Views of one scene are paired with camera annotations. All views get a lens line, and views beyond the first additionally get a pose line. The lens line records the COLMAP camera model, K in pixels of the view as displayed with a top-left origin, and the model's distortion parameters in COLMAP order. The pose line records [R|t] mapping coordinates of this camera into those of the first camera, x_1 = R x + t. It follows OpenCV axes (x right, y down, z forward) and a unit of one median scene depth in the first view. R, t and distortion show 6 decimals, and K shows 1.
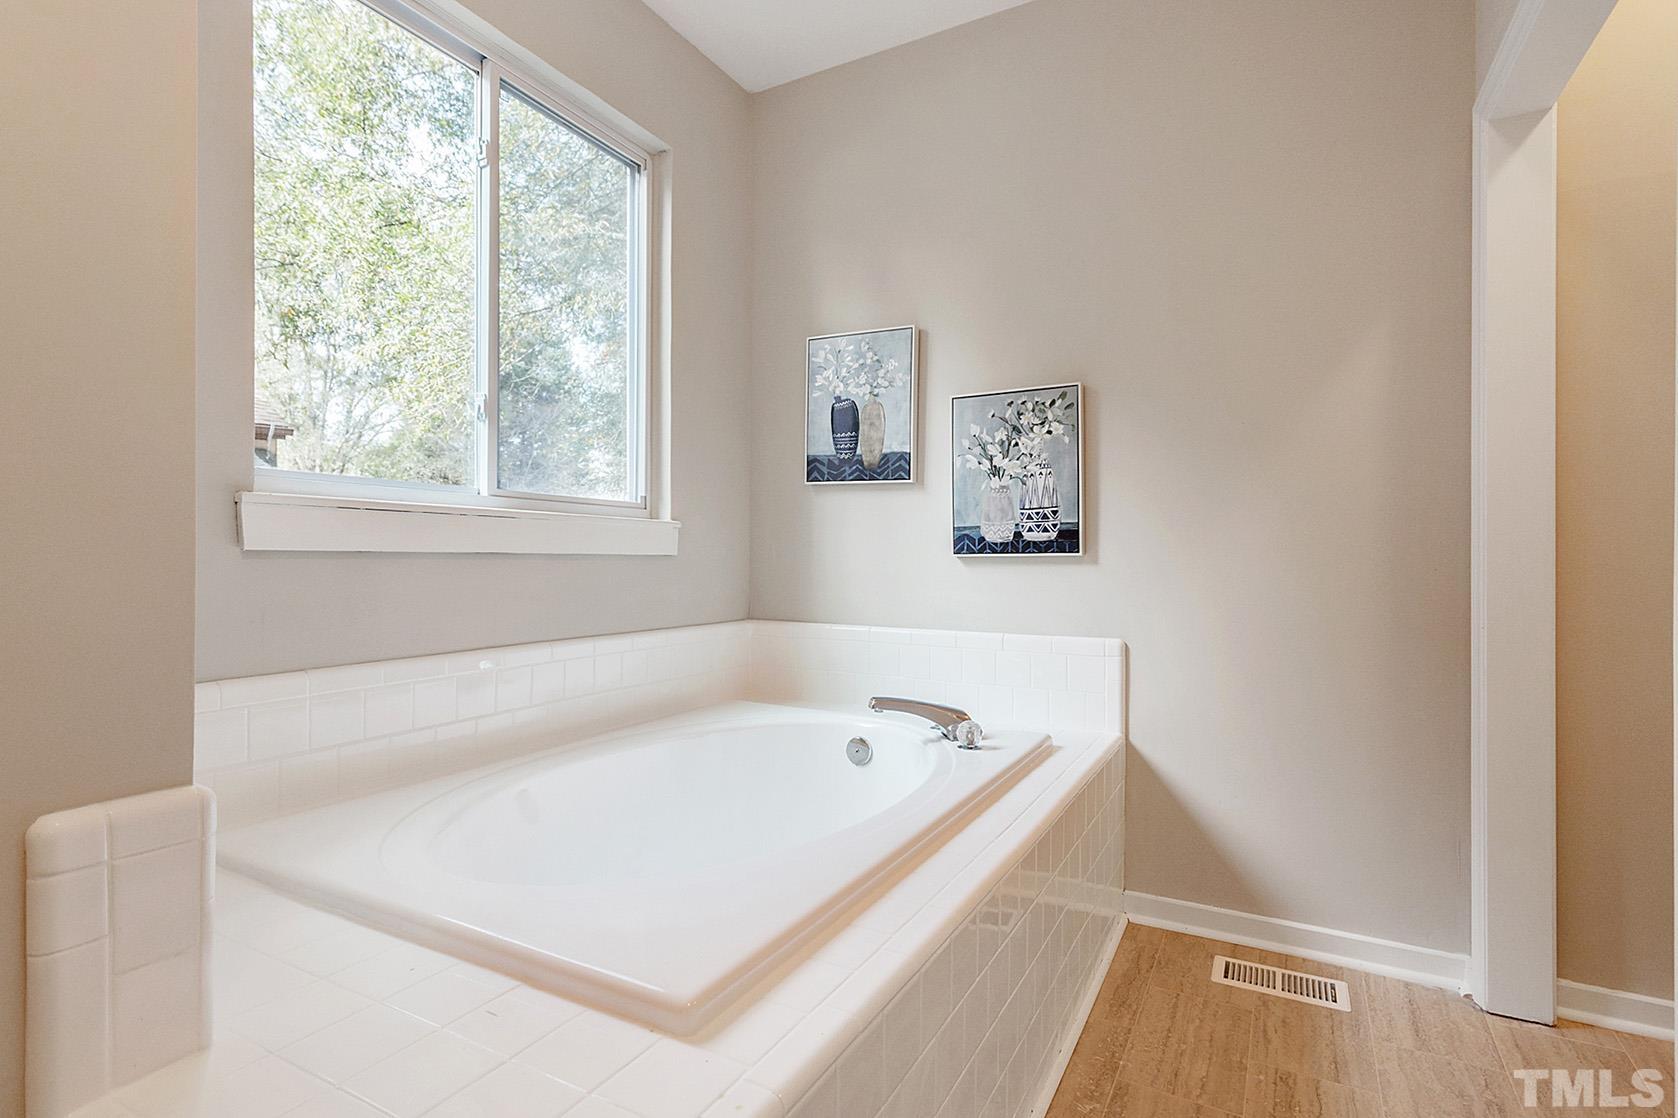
lens RADIAL K [[824.8, 0, 842.3], [0, 824.8, 562.0], [0, 0, 1]] dist [0.005546, 0.002903]
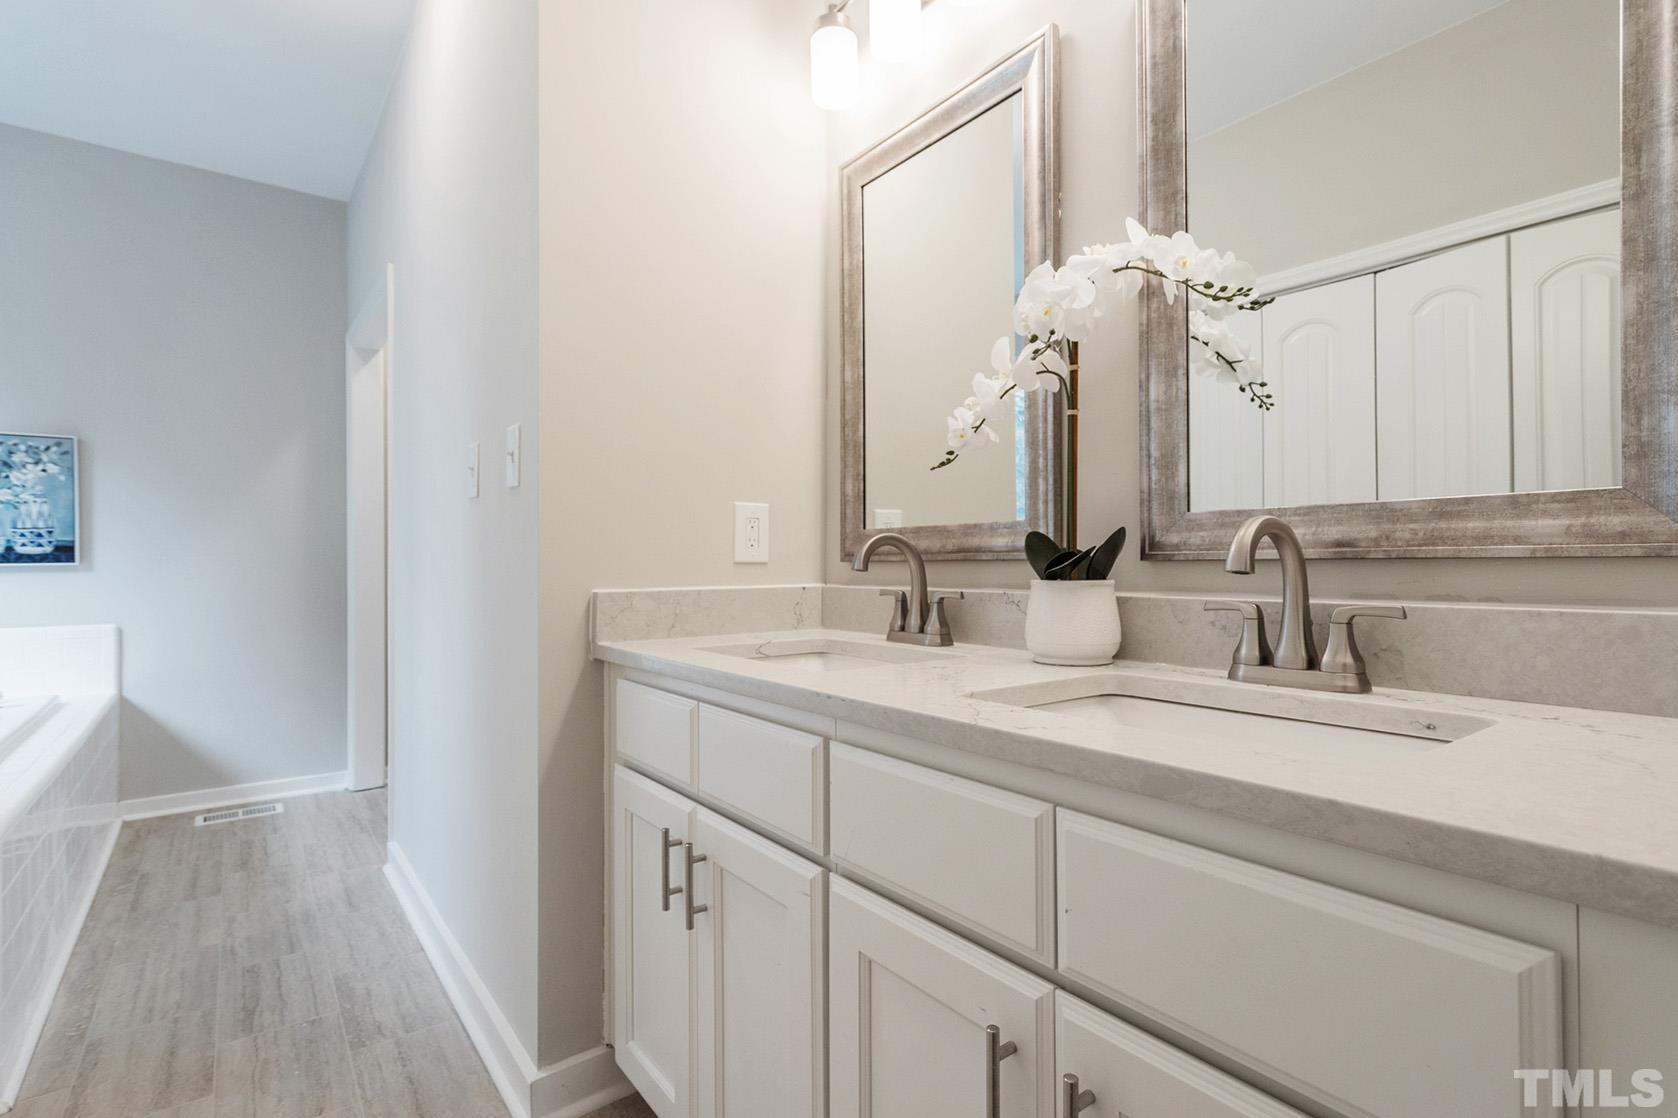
lens RADIAL K [[824.8, 0, 843.7], [0, 824.8, 561.7], [0, 0, 1]] dist [0.005546, 0.002903]
pose [[0.419916, -0.001990, 0.907561, -0.411062], [0.004276, 0.999991, 0.000214, -0.007992], [-0.907553, 0.003791, 0.419921, -0.698295]]
